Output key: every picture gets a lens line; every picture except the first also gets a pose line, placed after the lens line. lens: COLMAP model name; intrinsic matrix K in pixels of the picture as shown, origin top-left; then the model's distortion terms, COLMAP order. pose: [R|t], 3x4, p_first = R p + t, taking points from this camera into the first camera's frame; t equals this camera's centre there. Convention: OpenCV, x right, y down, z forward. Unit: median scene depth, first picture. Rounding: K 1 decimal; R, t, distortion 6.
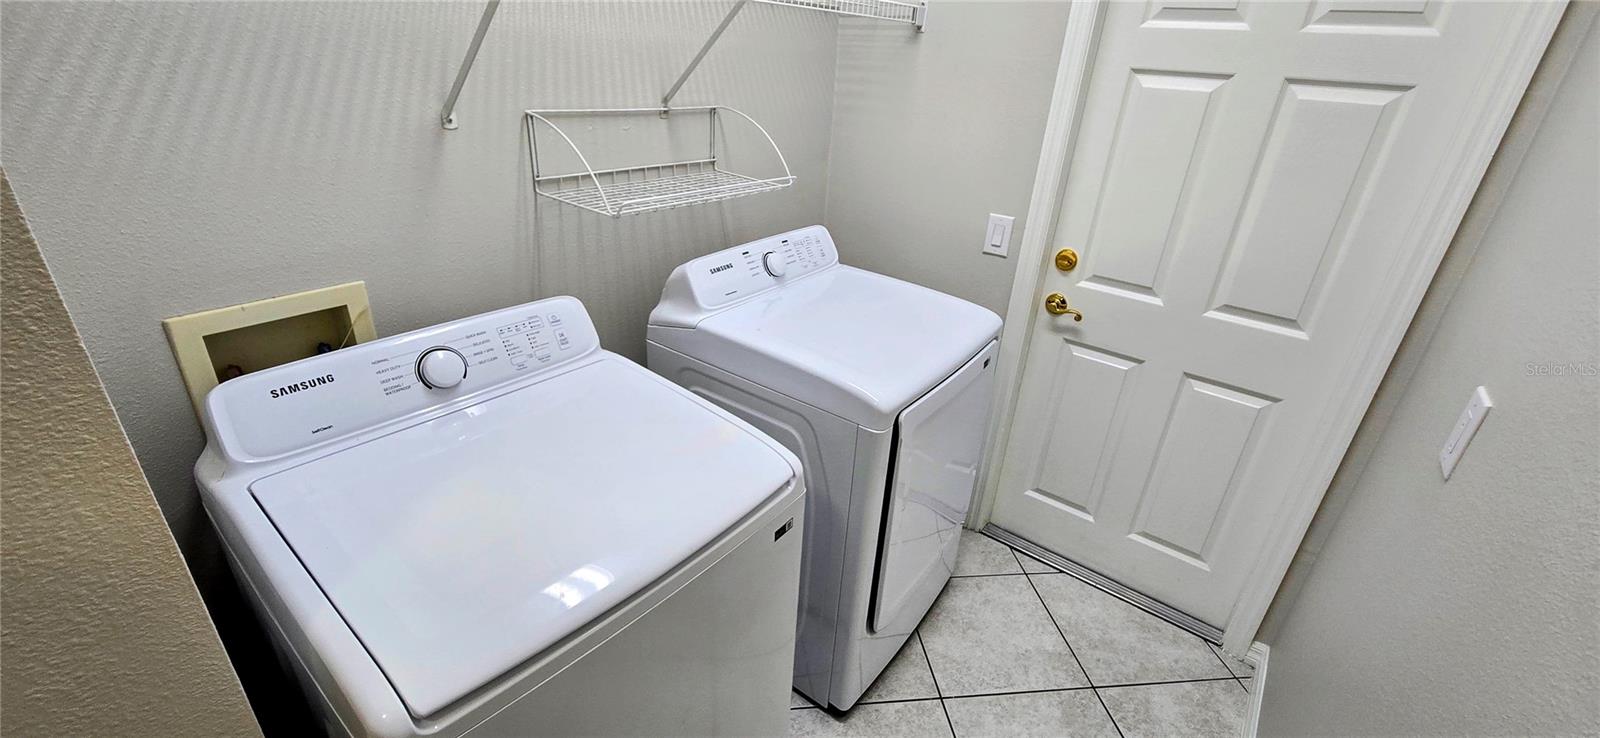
lens RADIAL K [[659.5, 0, 800.4], [0, 659.5, 365.3], [0, 0, 1]] dist [0.001423, -0.000105]
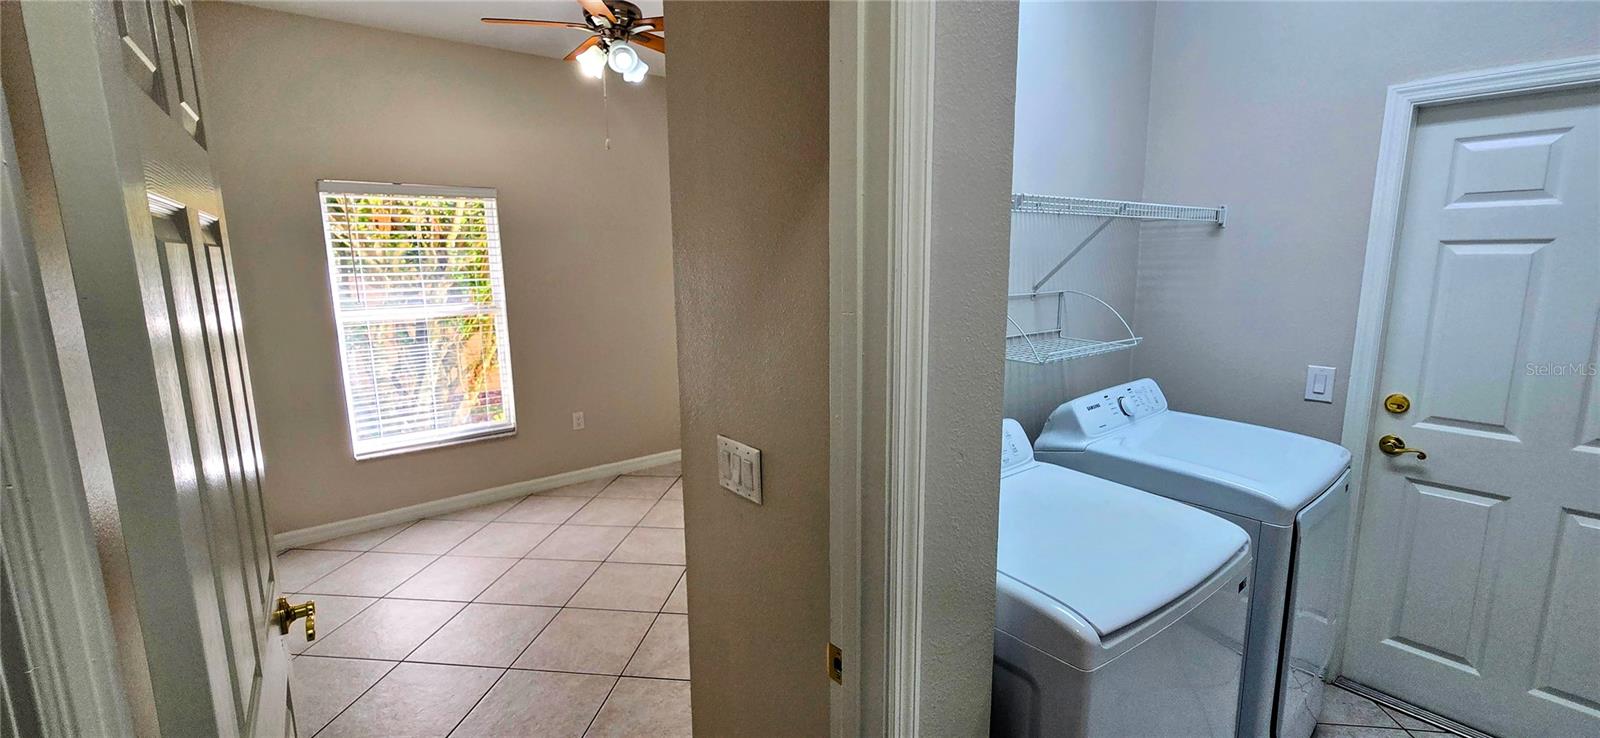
lens RADIAL K [[659.5, 0, 800.4], [0, 659.5, 365.3], [0, 0, 1]] dist [0.001423, -0.000105]
pose [[0.969547, -0.028626, -0.243228, -0.298205], [-0.041332, 0.959775, -0.277713, 0.128258], [0.241394, 0.279309, 0.929363, -0.287294]]
